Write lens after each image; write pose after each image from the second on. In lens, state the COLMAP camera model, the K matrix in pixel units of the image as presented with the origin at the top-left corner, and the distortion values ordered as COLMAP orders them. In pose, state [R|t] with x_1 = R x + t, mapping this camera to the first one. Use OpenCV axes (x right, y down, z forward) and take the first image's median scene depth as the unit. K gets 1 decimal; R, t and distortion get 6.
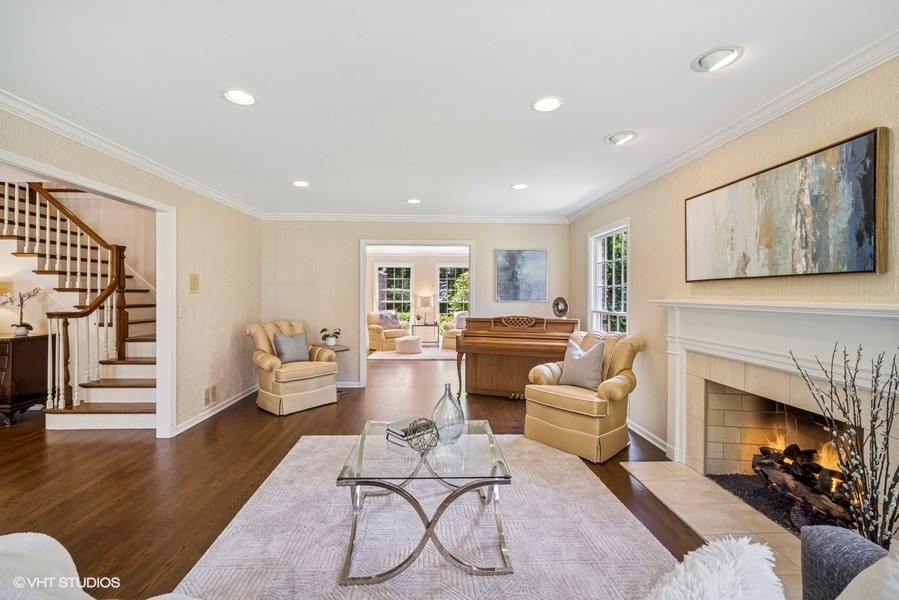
lens RADIAL K [[395.2, 0, 445.7], [0, 395.2, 295.5], [0, 0, 1]] dist [-0.000293, 0.000061]
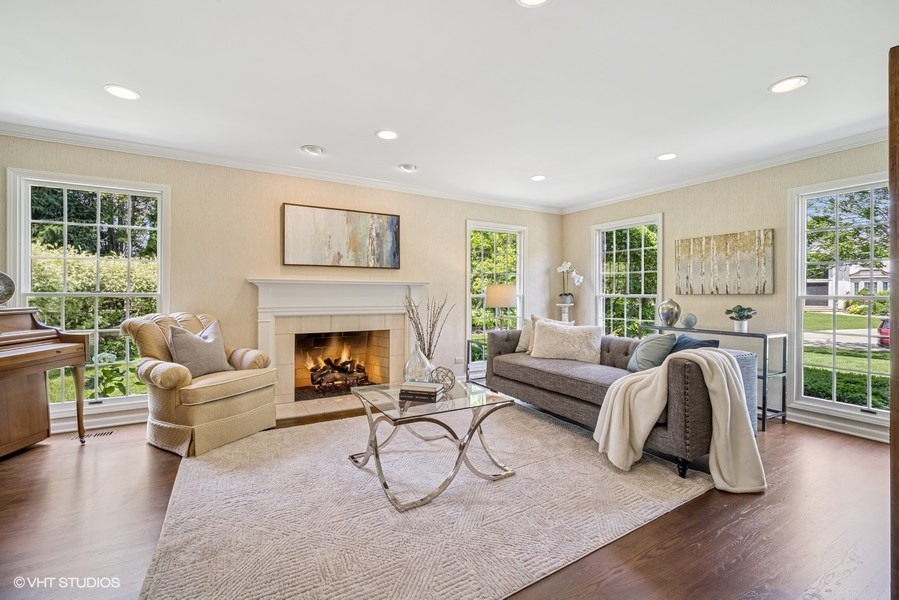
lens RADIAL K [[395.2, 0, 445.7], [0, 395.2, 295.5], [0, 0, 1]] dist [-0.000293, 0.000061]
pose [[-0.446980, -0.007414, 0.894513, -1.137615], [-0.005761, 0.999969, 0.005409, 0.081504], [-0.894526, -0.002736, -0.447008, 1.505671]]
